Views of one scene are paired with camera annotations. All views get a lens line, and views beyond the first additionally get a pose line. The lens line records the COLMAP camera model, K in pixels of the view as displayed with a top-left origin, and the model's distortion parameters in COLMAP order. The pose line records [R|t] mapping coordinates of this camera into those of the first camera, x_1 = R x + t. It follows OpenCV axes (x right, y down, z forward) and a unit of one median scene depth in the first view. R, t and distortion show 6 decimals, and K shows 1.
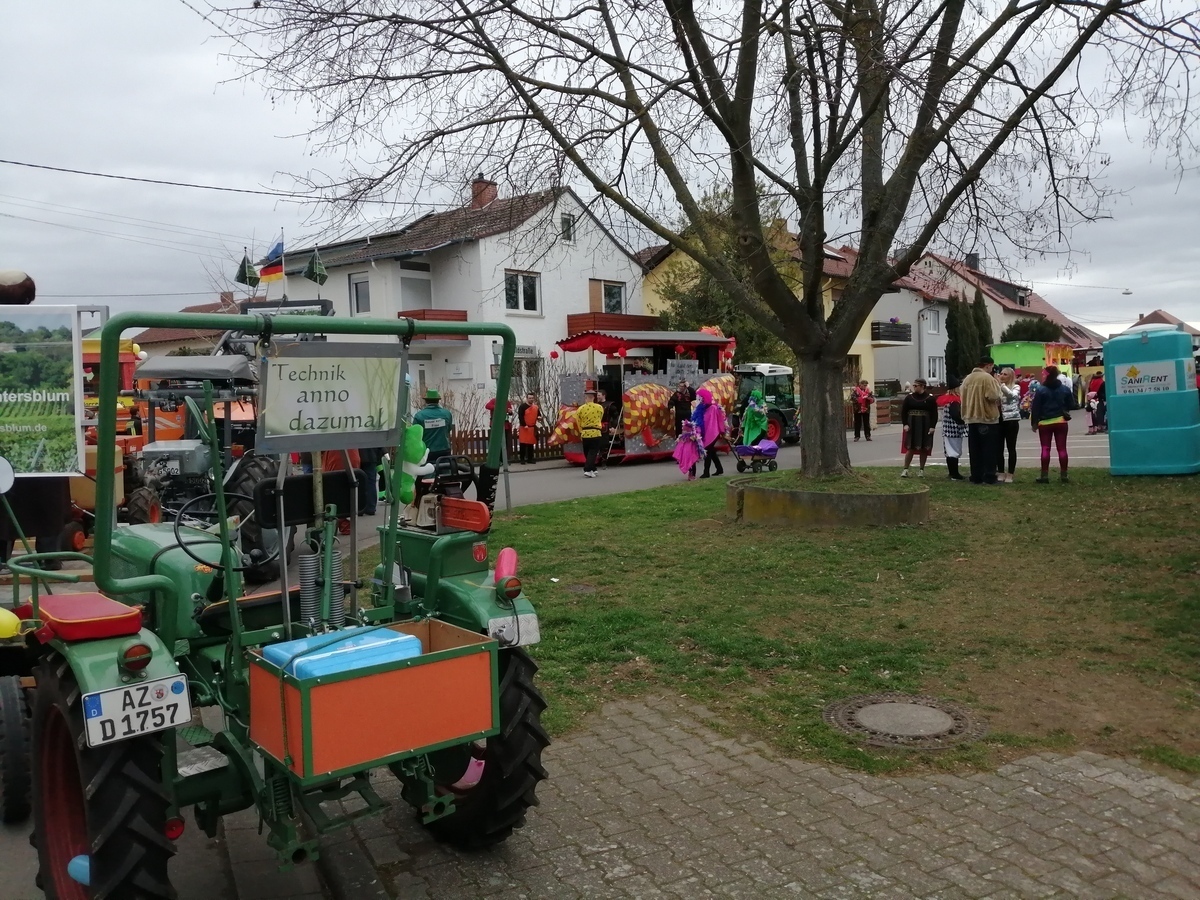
lens RADIAL K [[945.3, 0, 600.0], [0, 945.3, 450.0], [0, 0, 1]] dist [0.020127, -0.043870]
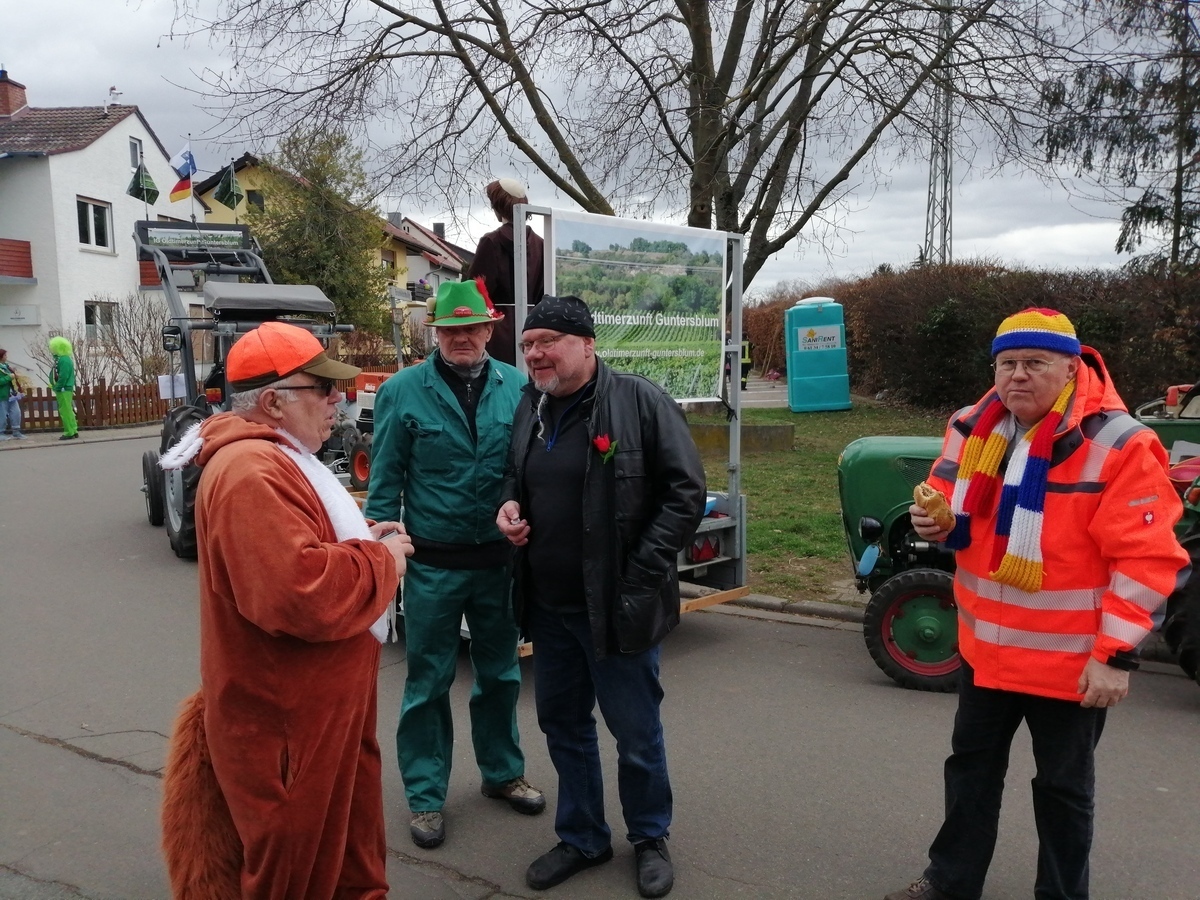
lens RADIAL K [[945.3, 0, 600.0], [0, 945.3, 450.0], [0, 0, 1]] dist [0.020127, -0.043870]
pose [[0.816624, -0.045831, 0.575348, -0.751019], [0.022570, 0.998616, 0.047514, 0.017315], [-0.576729, -0.025816, 0.816528, 0.147366]]
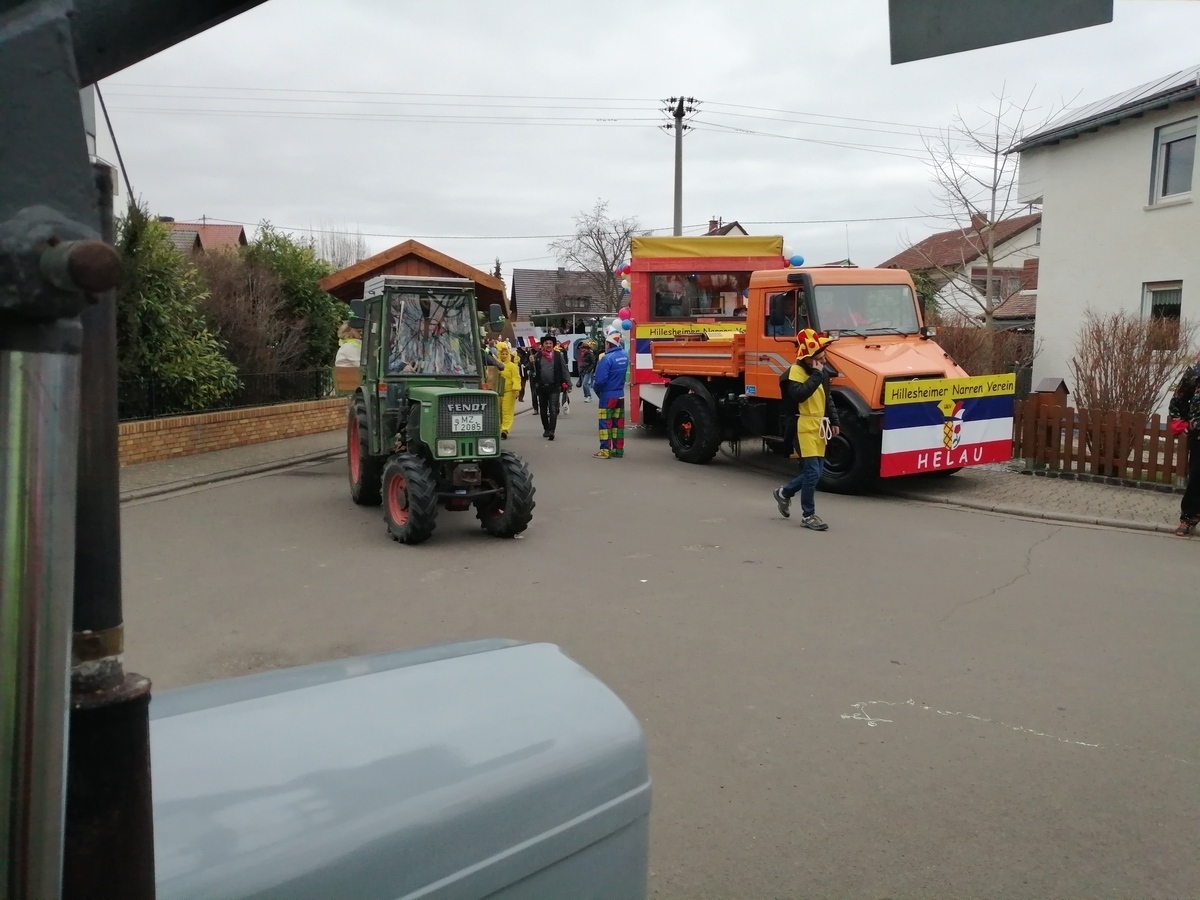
lens RADIAL K [[941.7, 0, 598.5], [0, 941.7, 451.9], [0, 0, 1]] dist [0.014647, -0.031314]
pose [[0.724380, 0.126543, -0.677688, -0.347144], [-0.084027, 0.991887, 0.095395, -0.055332], [0.684261, -0.012158, 0.729136, 1.228244]]
